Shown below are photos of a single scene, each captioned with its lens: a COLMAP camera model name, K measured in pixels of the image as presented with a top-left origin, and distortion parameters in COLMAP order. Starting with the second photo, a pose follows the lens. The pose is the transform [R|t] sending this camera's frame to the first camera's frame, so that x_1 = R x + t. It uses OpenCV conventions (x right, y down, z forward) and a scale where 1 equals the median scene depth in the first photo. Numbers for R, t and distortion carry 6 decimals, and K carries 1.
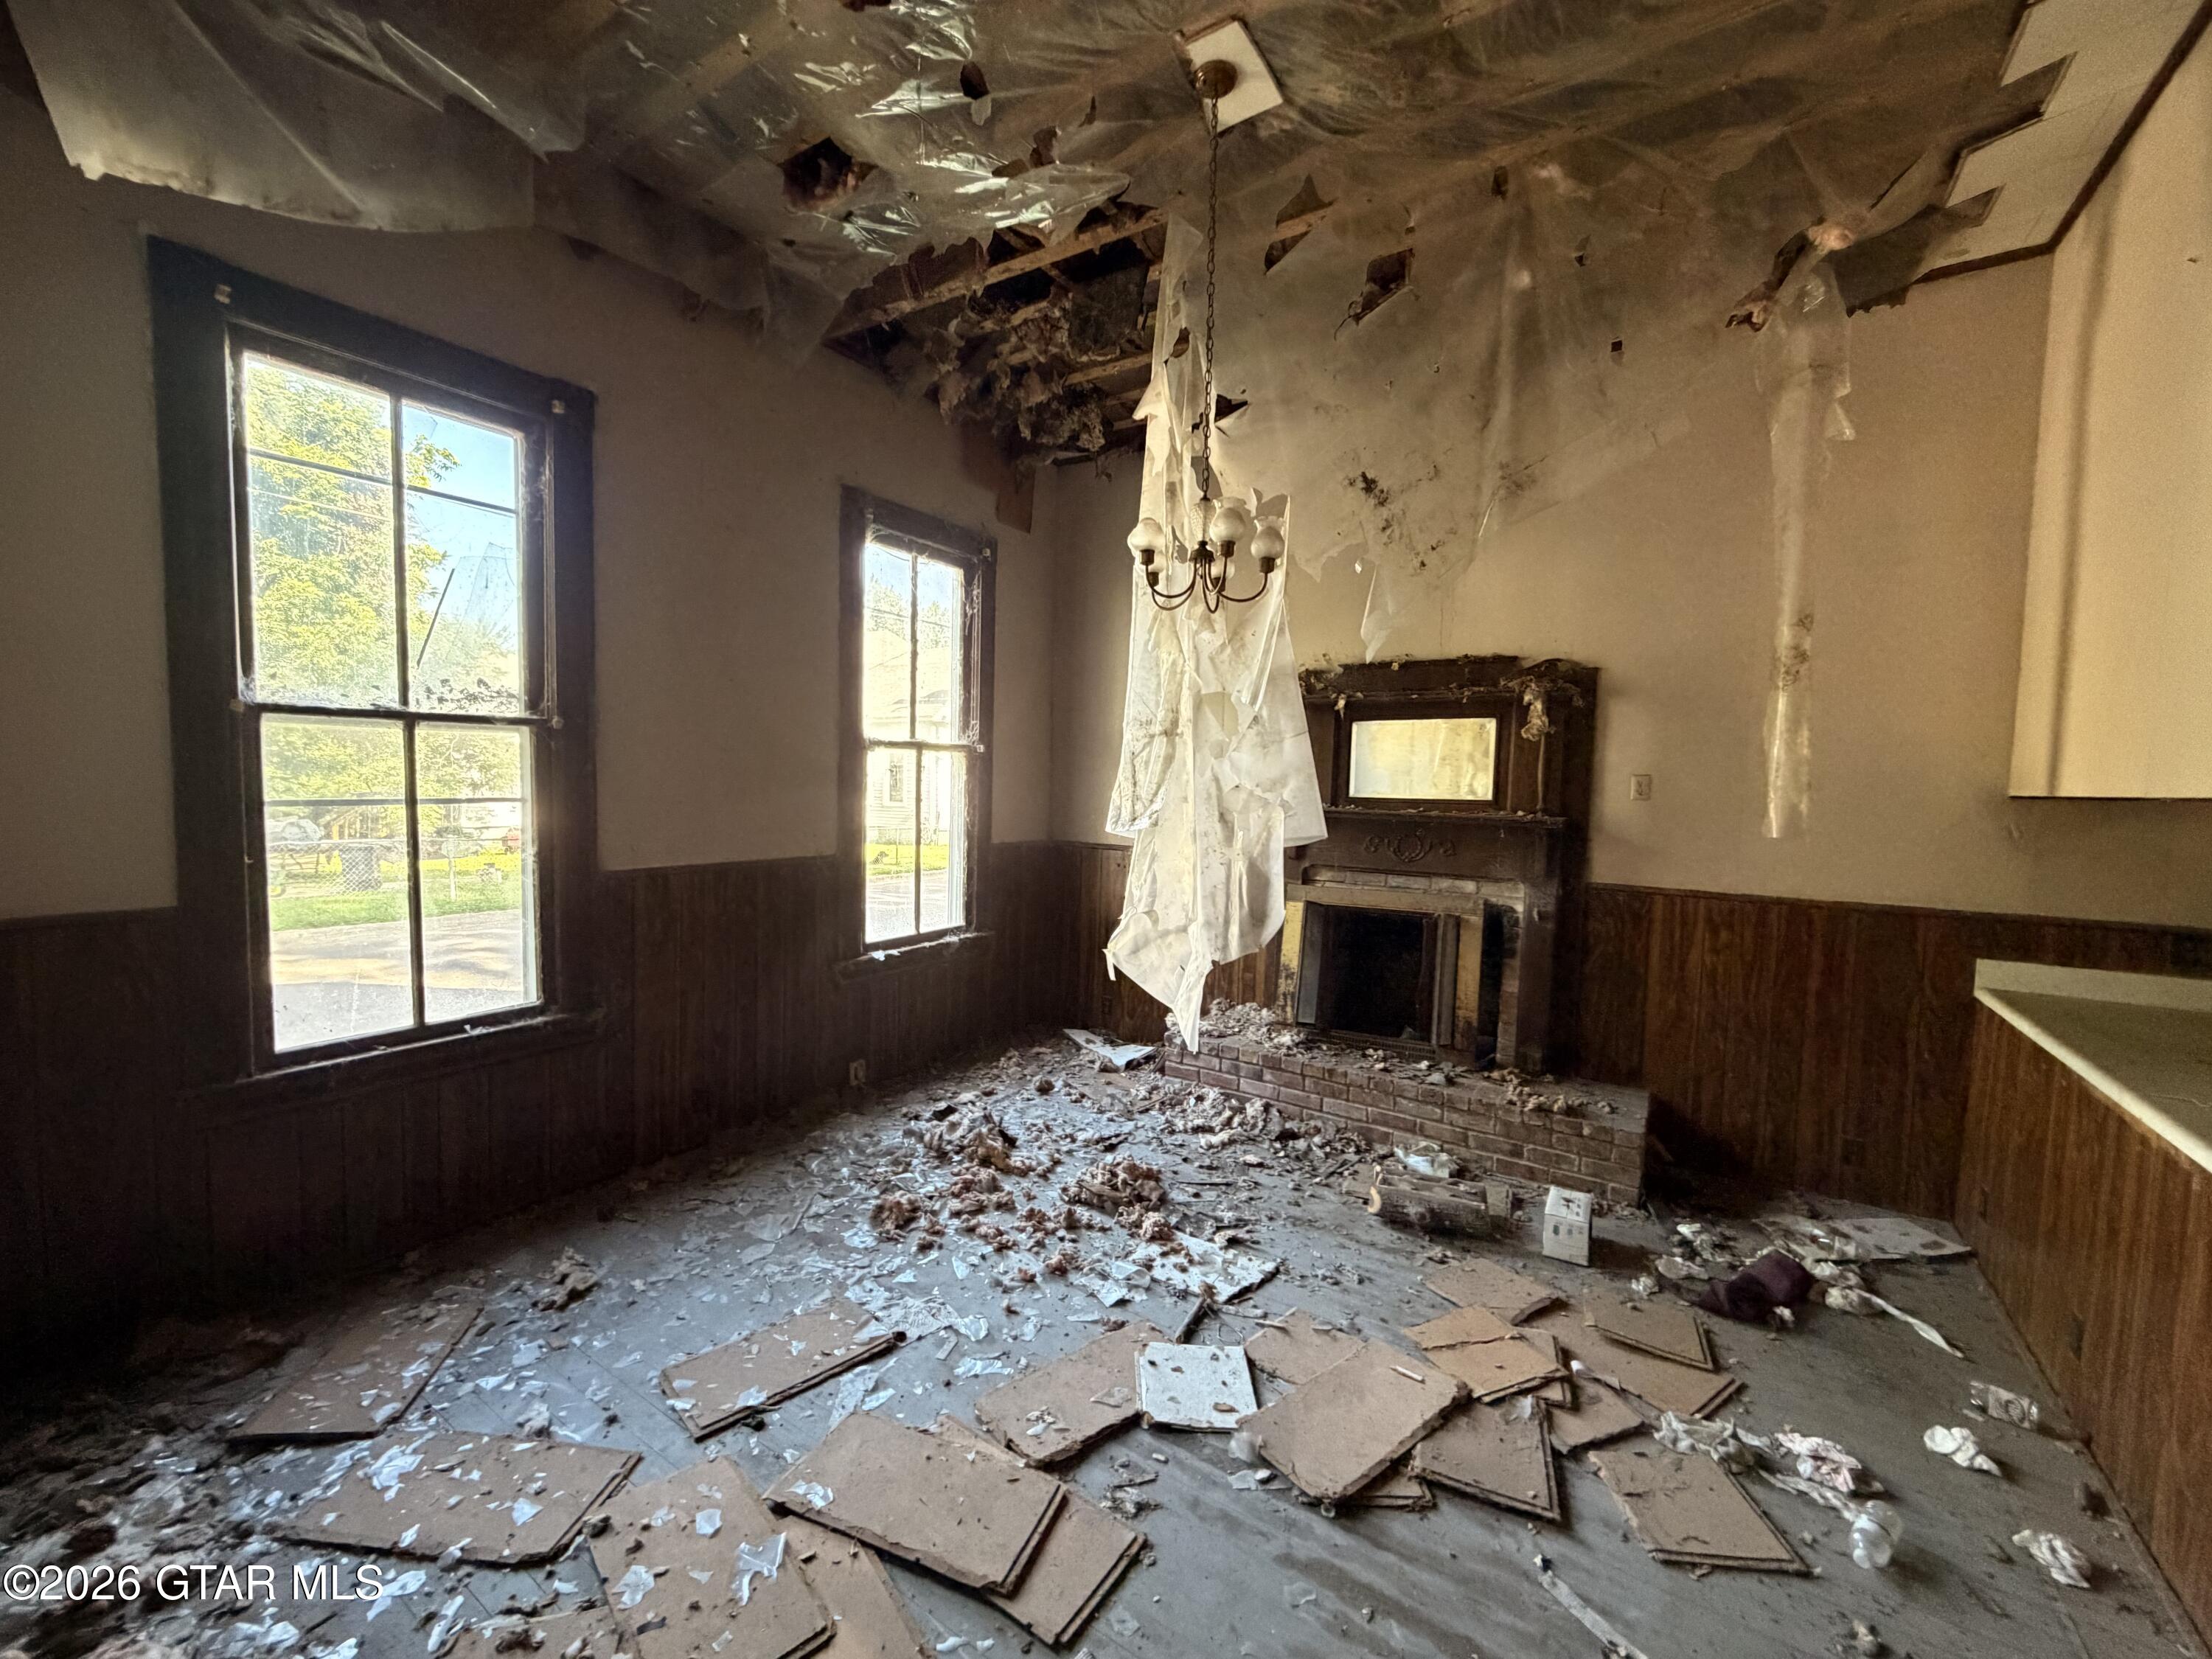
lens RADIAL K [[890.4, 0, 1106.0], [0, 890.4, 829.5], [0, 0, 1]] dist [0.000588, -0.000026]
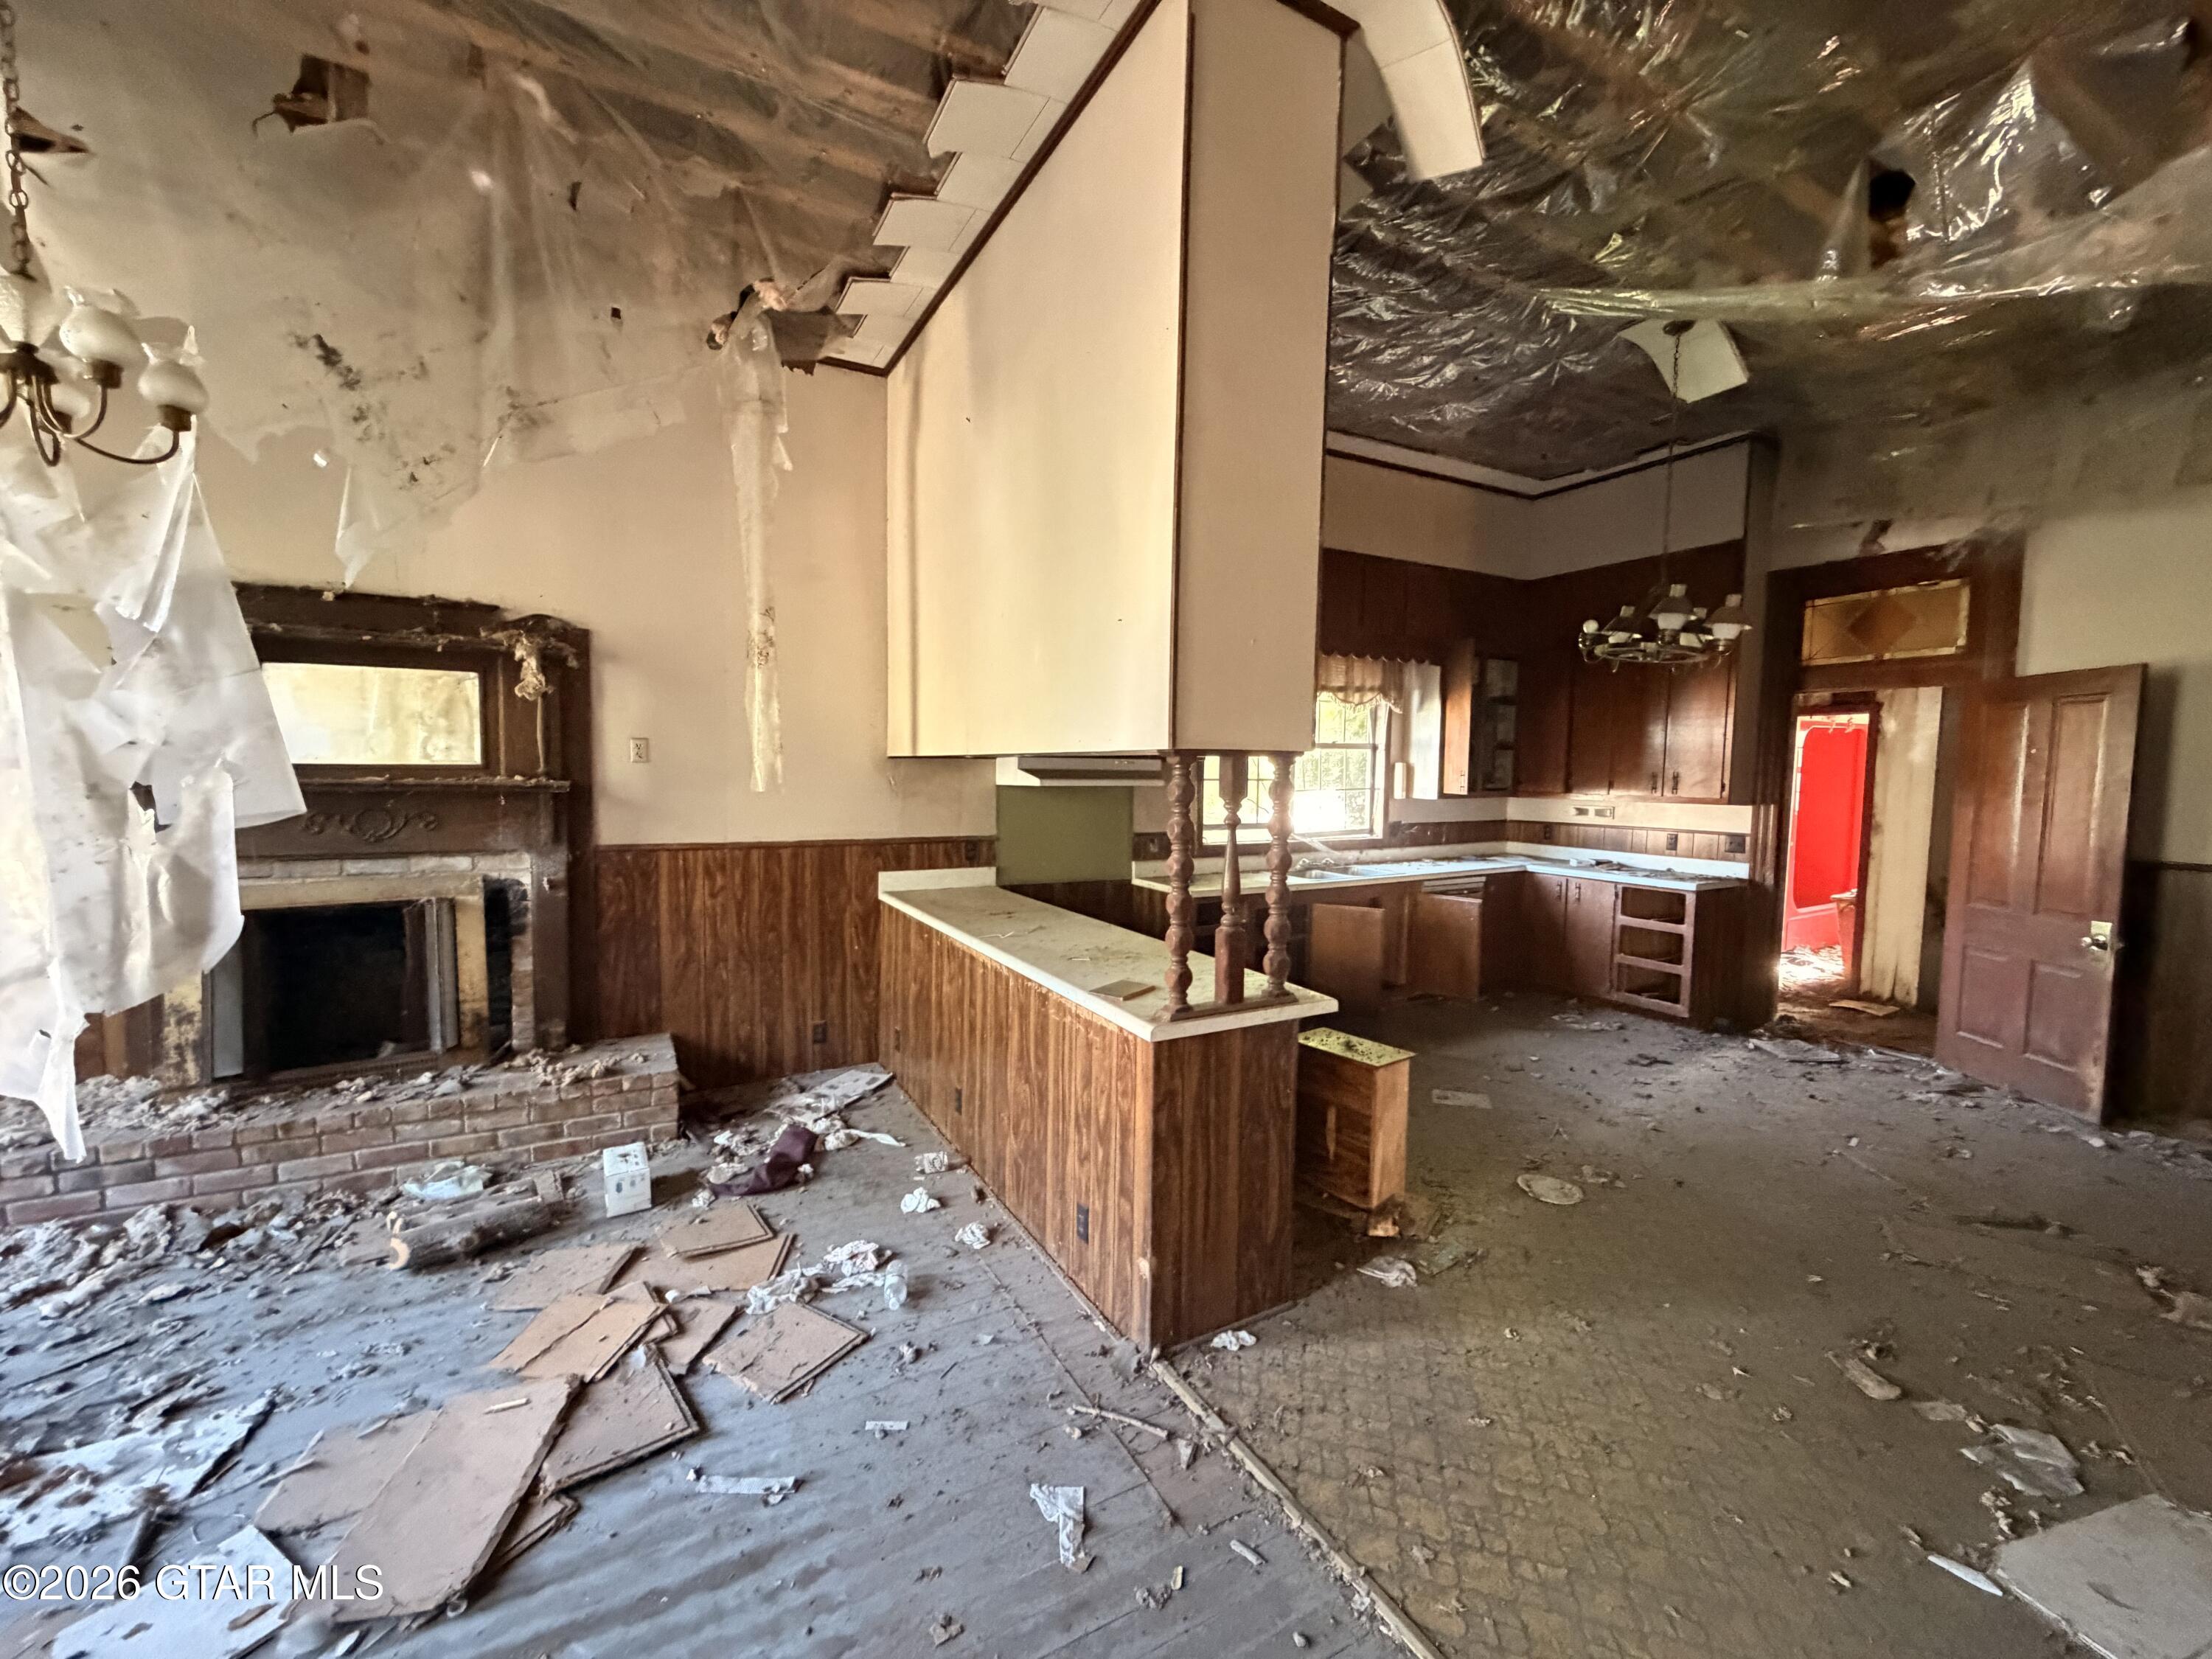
lens RADIAL K [[890.4, 0, 1106.0], [0, 890.4, 829.5], [0, 0, 1]] dist [0.000588, -0.000026]
pose [[0.447215, -0.075640, 0.891222, -0.113919], [0.046355, 0.997039, 0.061361, 0.008517], [-0.893225, 0.013871, 0.449397, 0.046733]]
